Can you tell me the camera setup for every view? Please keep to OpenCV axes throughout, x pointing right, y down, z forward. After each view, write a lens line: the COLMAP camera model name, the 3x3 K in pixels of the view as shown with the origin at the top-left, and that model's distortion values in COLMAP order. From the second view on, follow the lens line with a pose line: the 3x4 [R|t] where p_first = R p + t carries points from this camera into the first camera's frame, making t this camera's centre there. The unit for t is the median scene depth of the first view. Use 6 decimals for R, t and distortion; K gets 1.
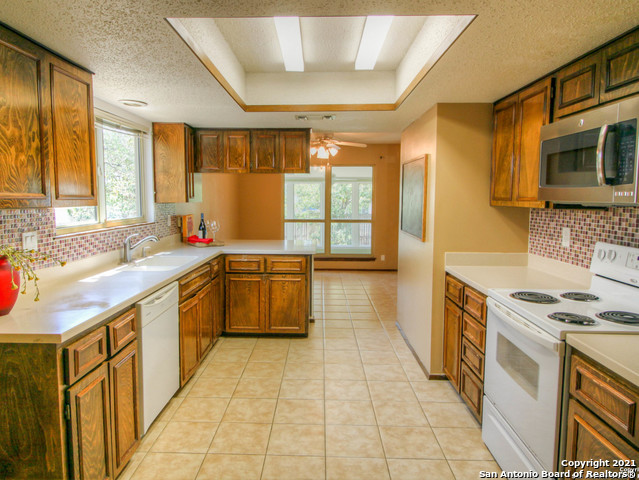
lens RADIAL K [[433.8, 0, 320.8], [0, 433.8, 239.6], [0, 0, 1]] dist [0.010920, -0.015533]
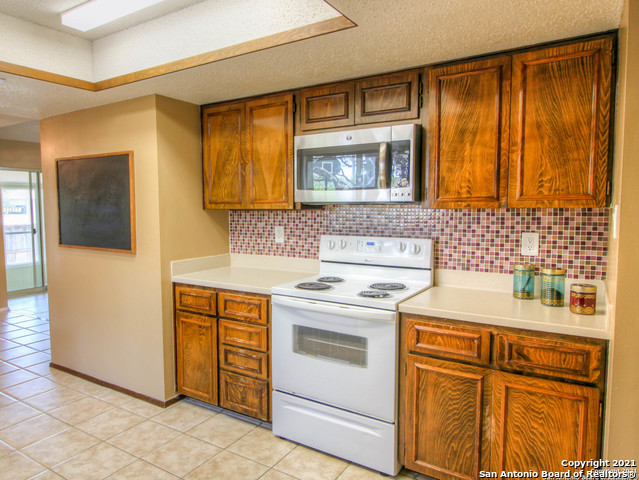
lens RADIAL K [[433.8, 0, 297.6], [0, 433.8, 243.1], [0, 0, 1]] dist [0.010920, -0.015533]
pose [[0.539715, -0.081056, 0.837937, -0.389073], [0.093358, 0.994977, 0.036116, -0.020244], [-0.836655, 0.058736, 0.544571, 0.337367]]
